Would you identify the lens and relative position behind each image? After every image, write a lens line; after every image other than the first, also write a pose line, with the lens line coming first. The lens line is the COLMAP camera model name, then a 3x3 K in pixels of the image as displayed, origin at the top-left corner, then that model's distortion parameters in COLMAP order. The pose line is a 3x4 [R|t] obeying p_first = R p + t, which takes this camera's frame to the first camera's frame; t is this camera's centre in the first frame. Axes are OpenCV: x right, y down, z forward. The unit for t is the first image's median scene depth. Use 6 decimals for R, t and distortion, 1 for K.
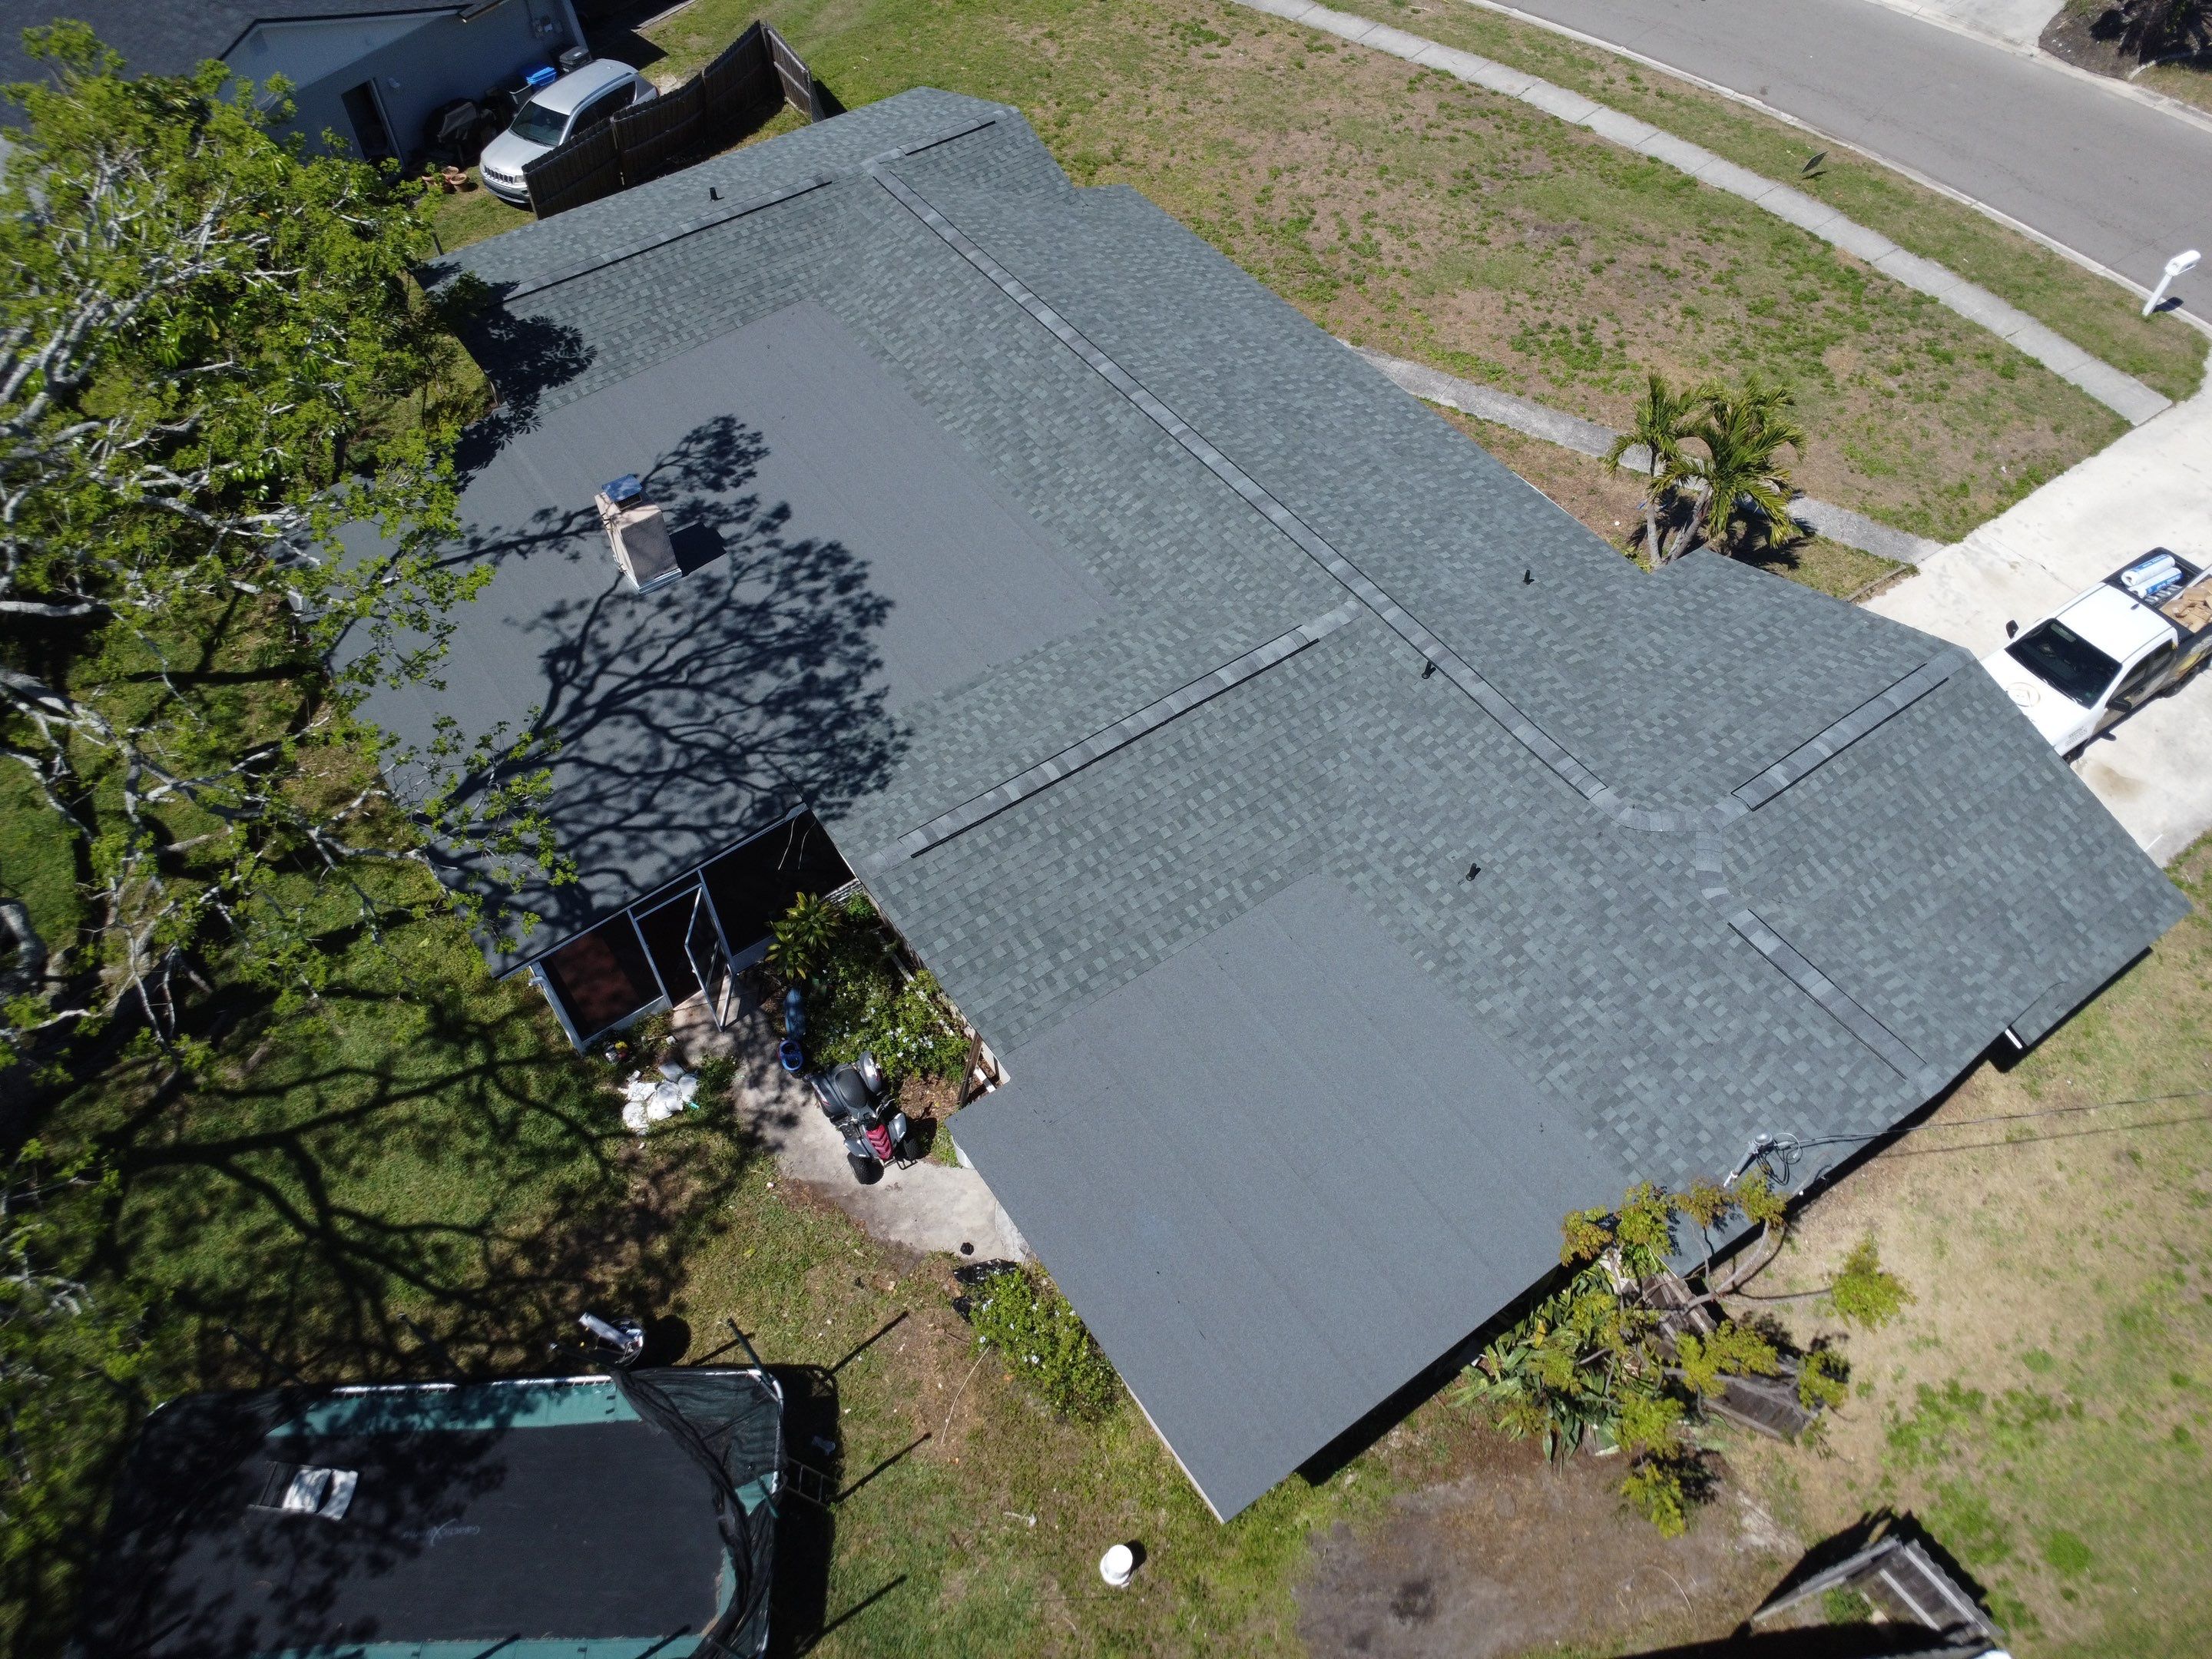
lens RADIAL K [[1607.3, 0, 1114.8], [0, 1607.3, 823.2], [0, 0, 1]] dist [-0.026212, -0.008221]
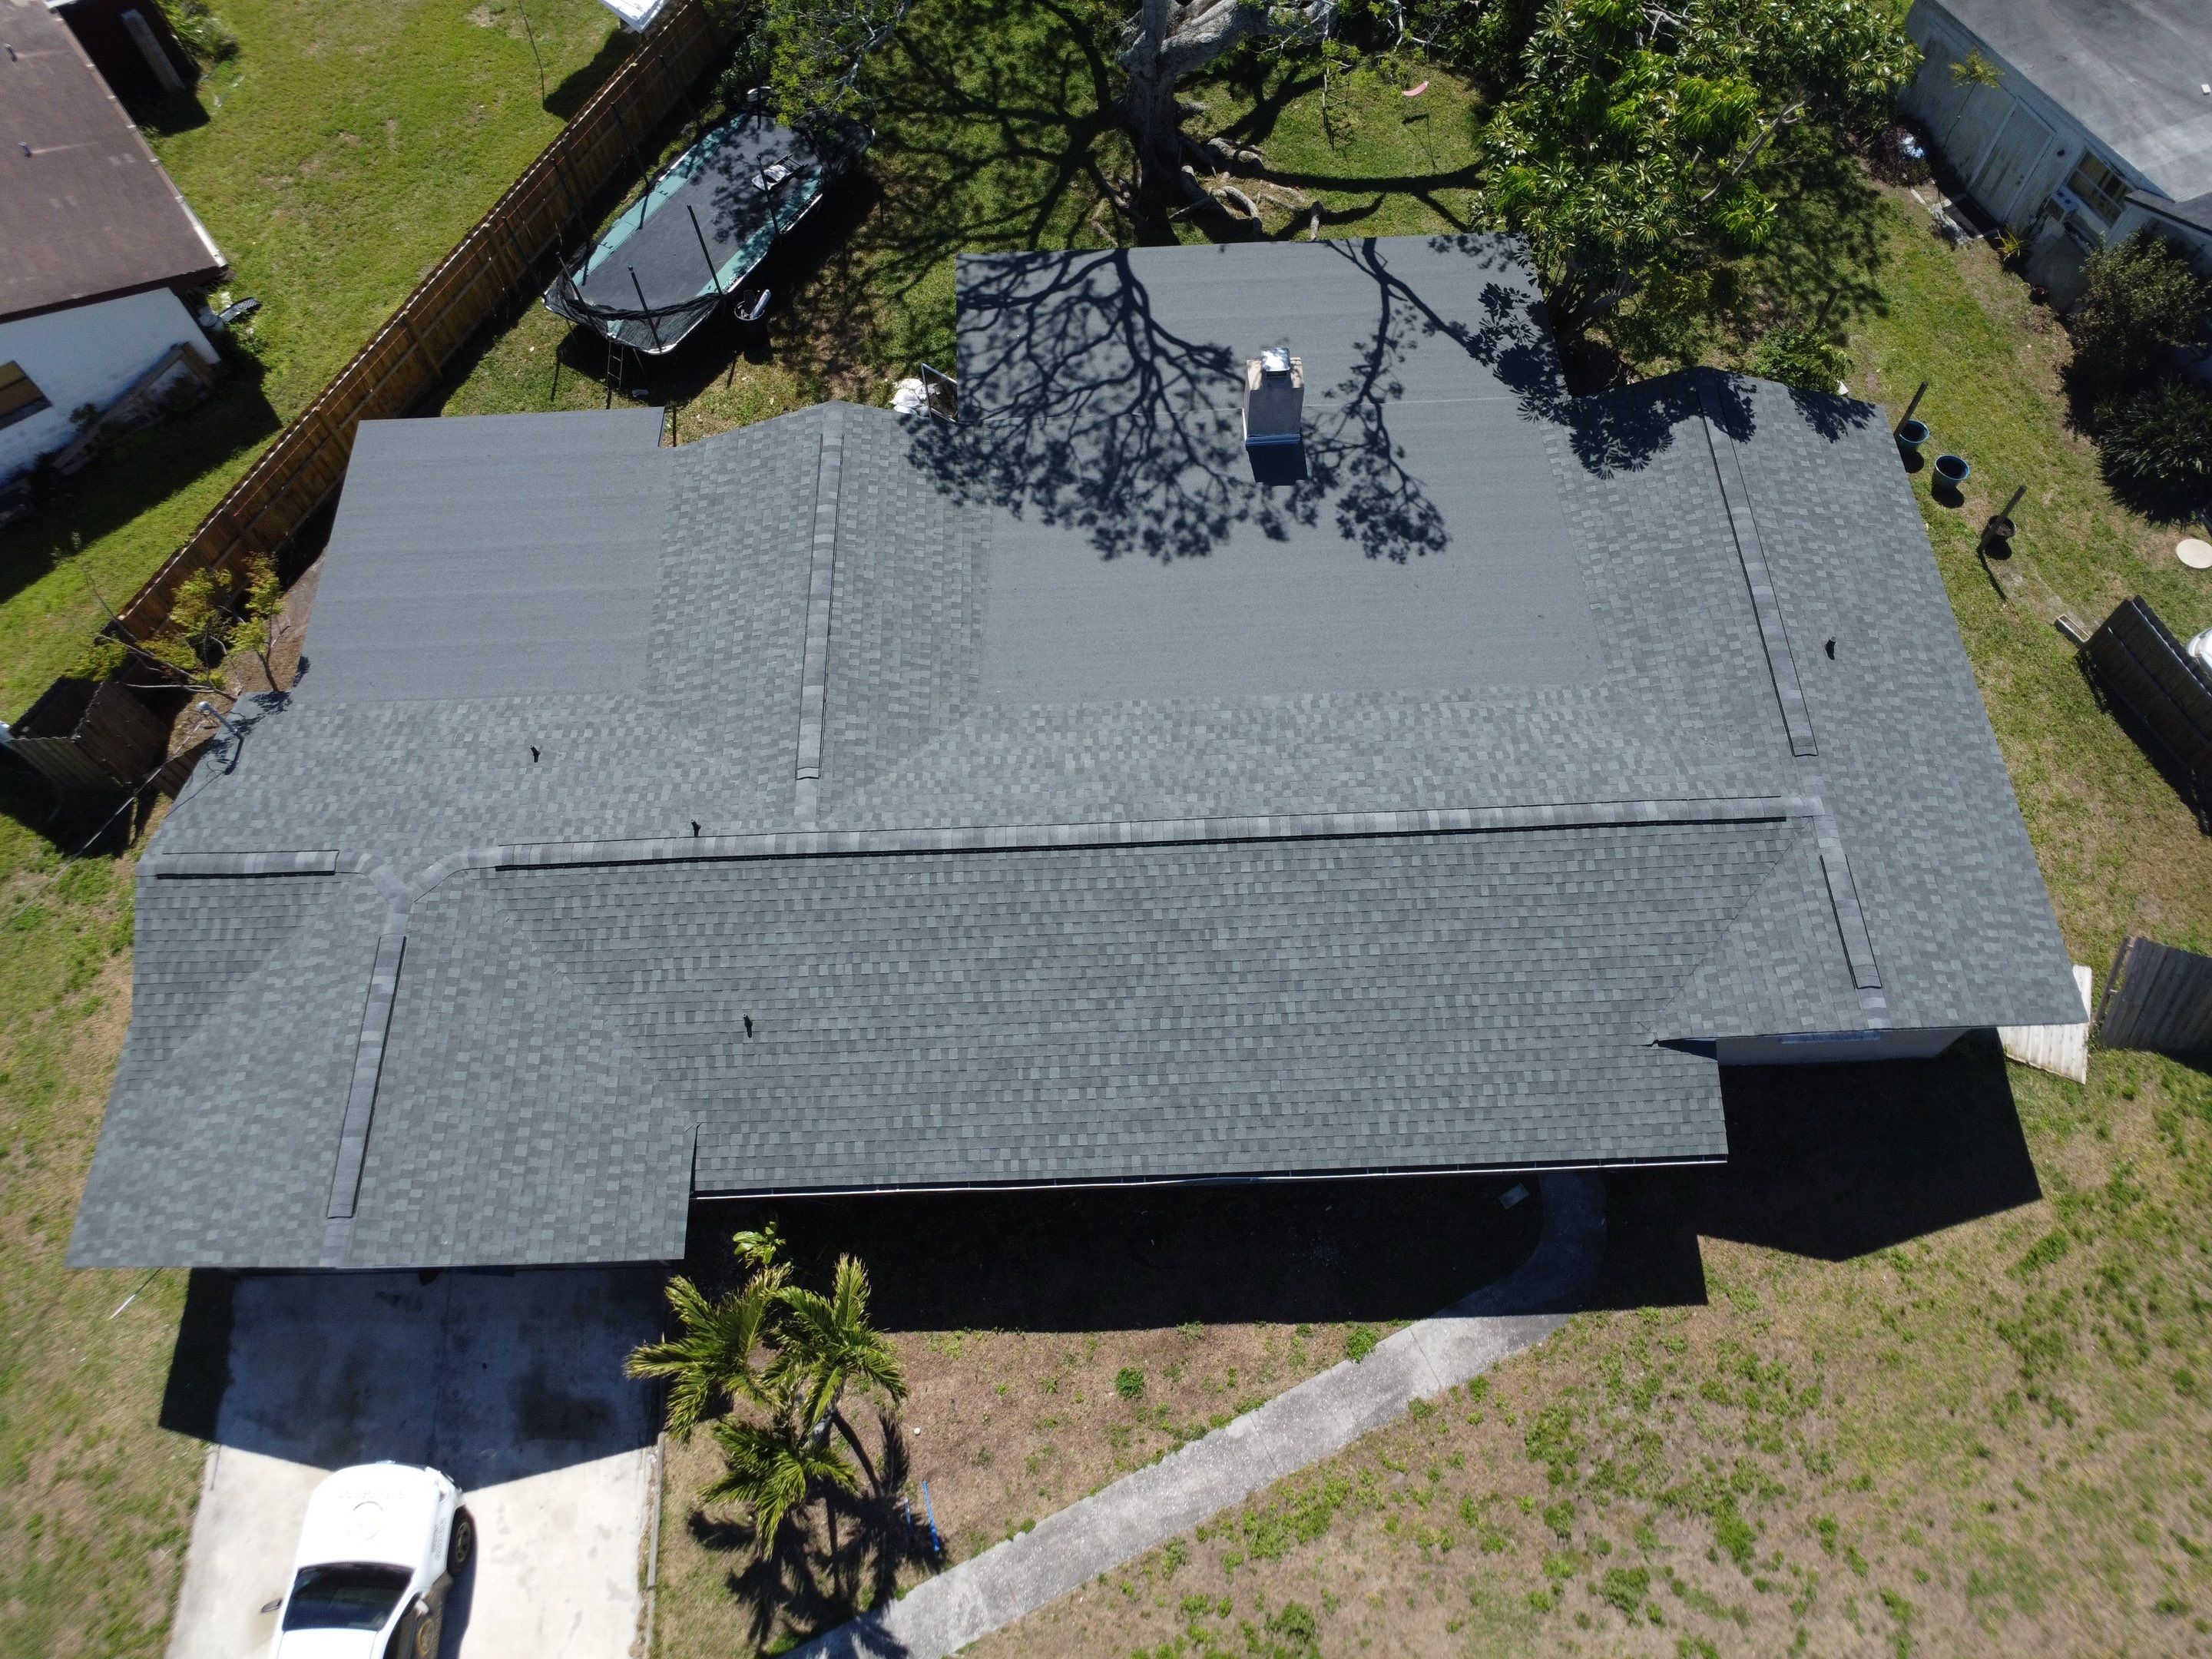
lens RADIAL K [[1607.3, 0, 1115.2], [0, 1607.3, 827.6], [0, 0, 1]] dist [-0.026212, -0.008221]
pose [[-0.550791, 0.750340, -0.365539, 0.415443], [-0.635045, -0.092545, 0.766912, -1.044364], [0.541616, 0.654542, 0.527473, 0.572857]]
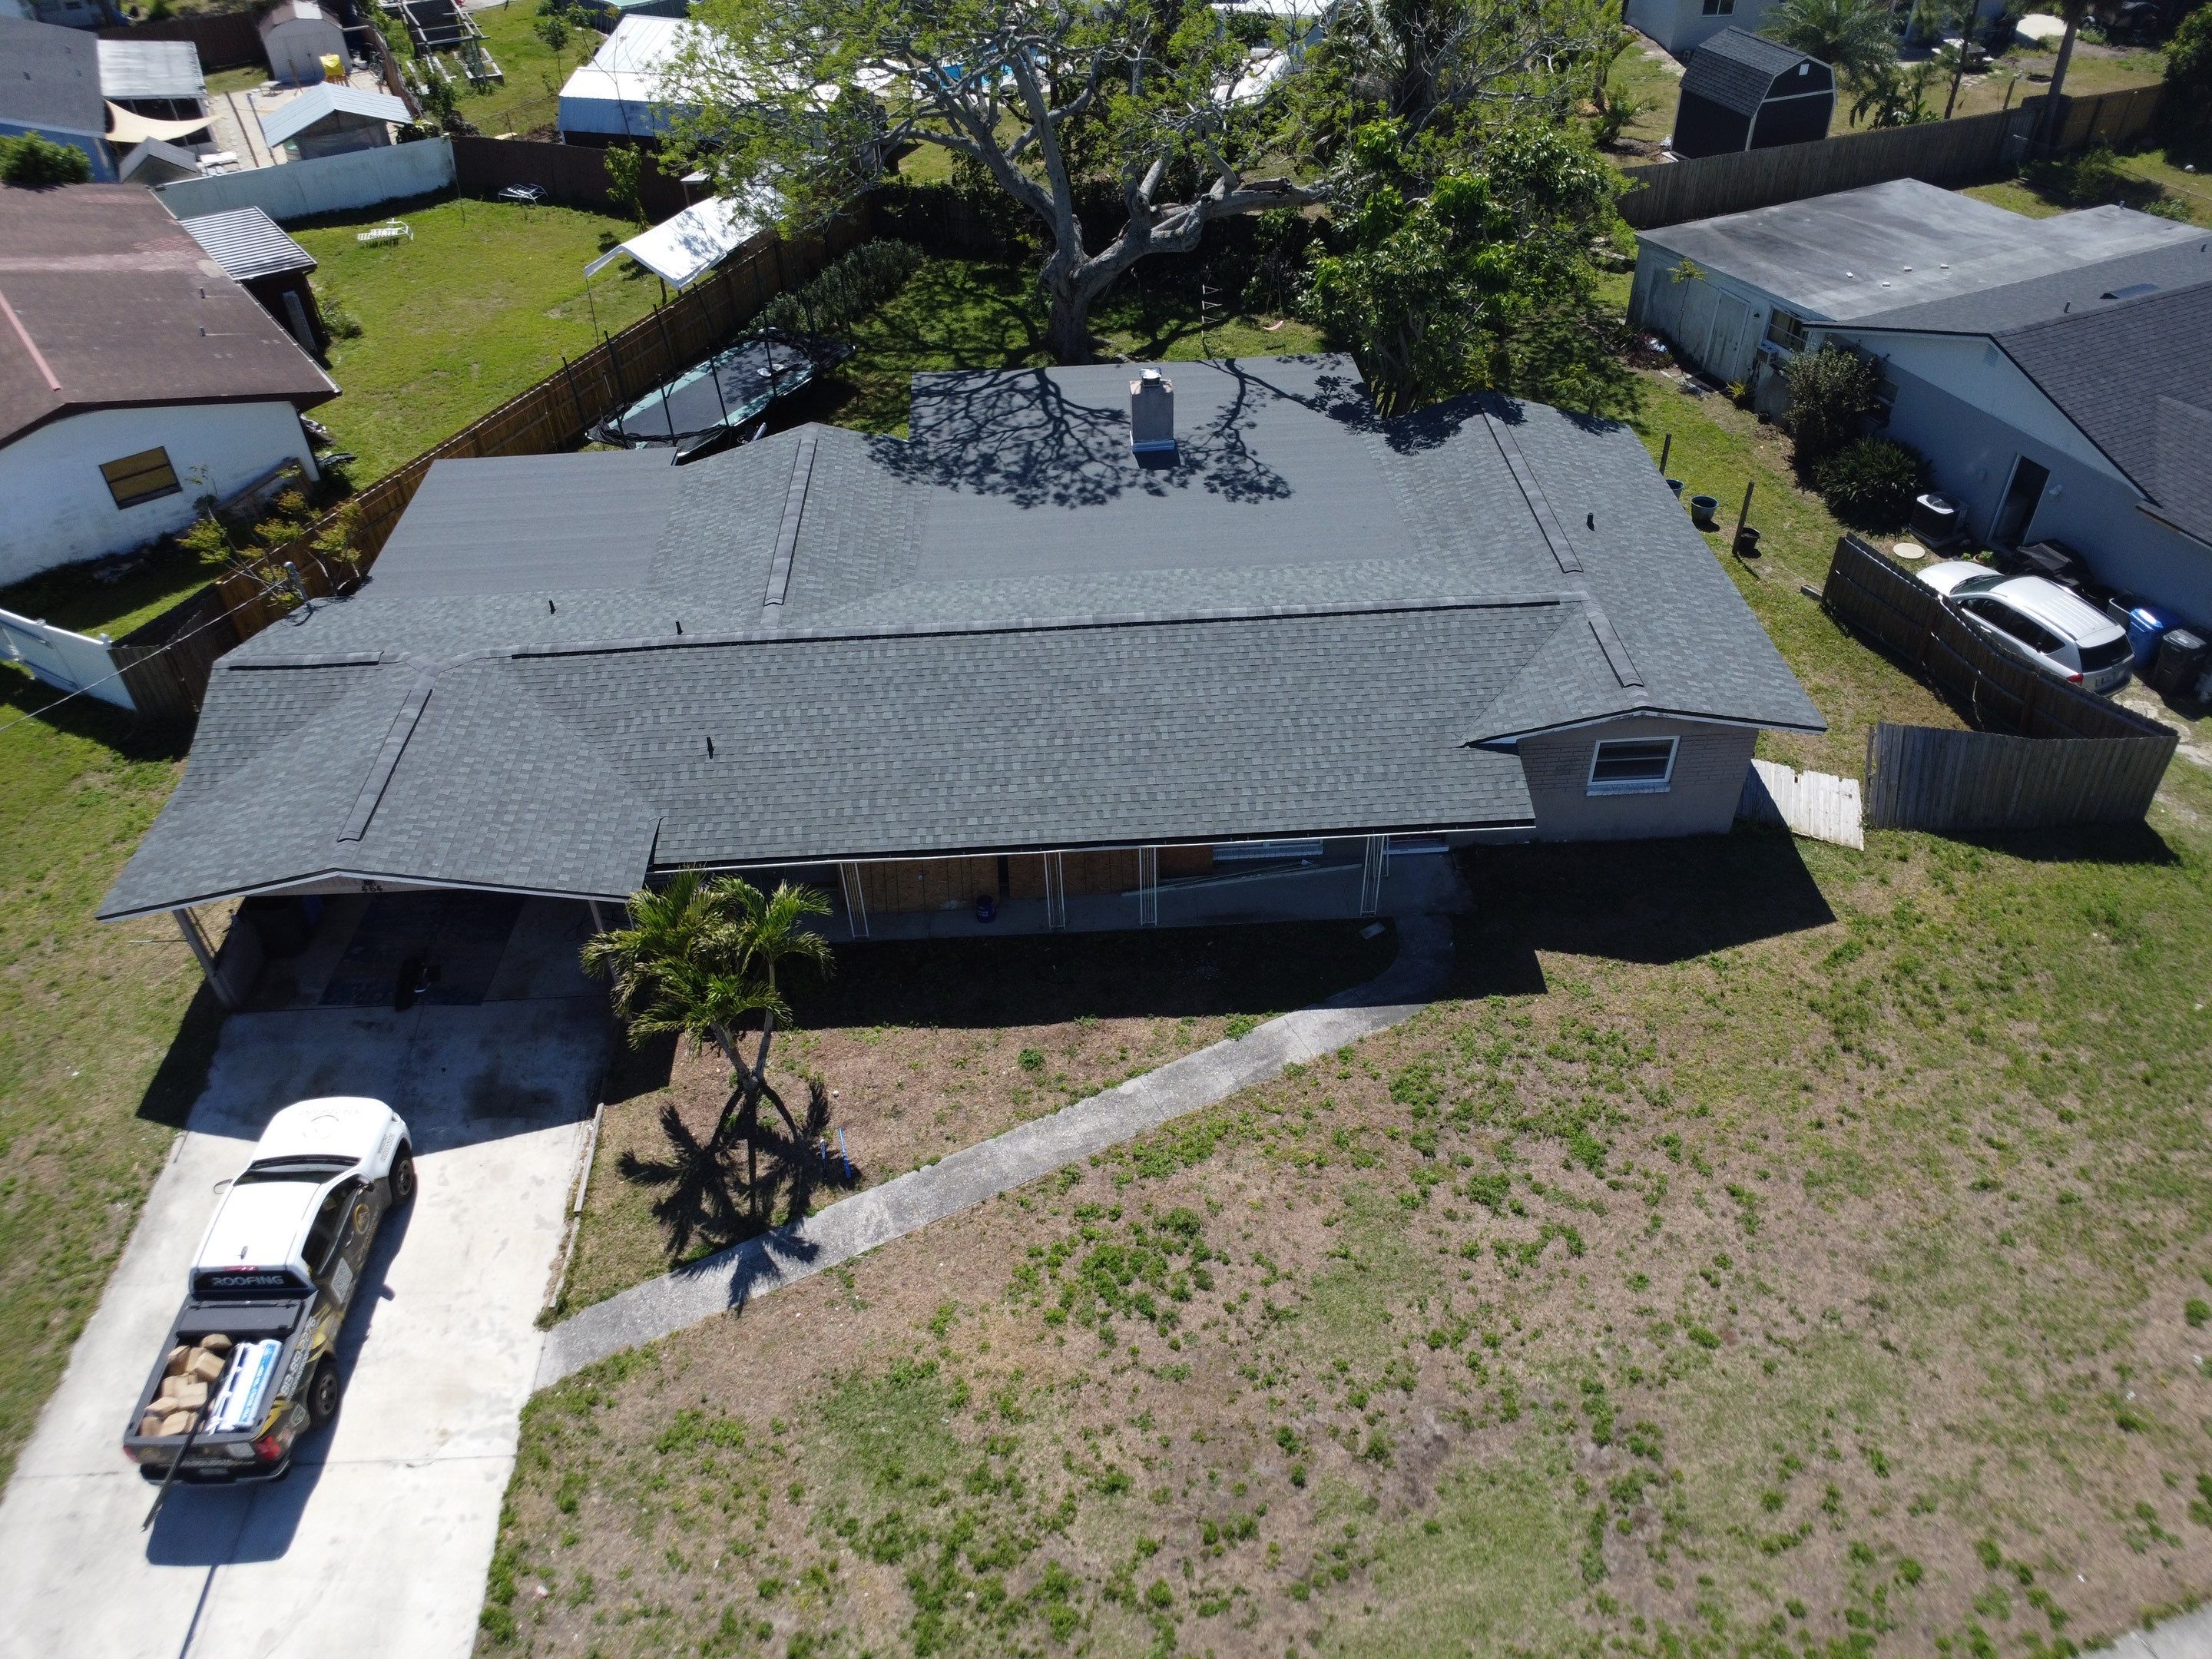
lens RADIAL K [[1607.3, 0, 1118.2], [0, 1607.3, 827.6], [0, 0, 1]] dist [-0.026212, -0.008221]
pose [[-0.533920, 0.565646, -0.628470, 0.882128], [-0.643036, 0.210994, 0.736197, -1.203740], [0.549030, 0.797199, 0.251077, 0.963313]]
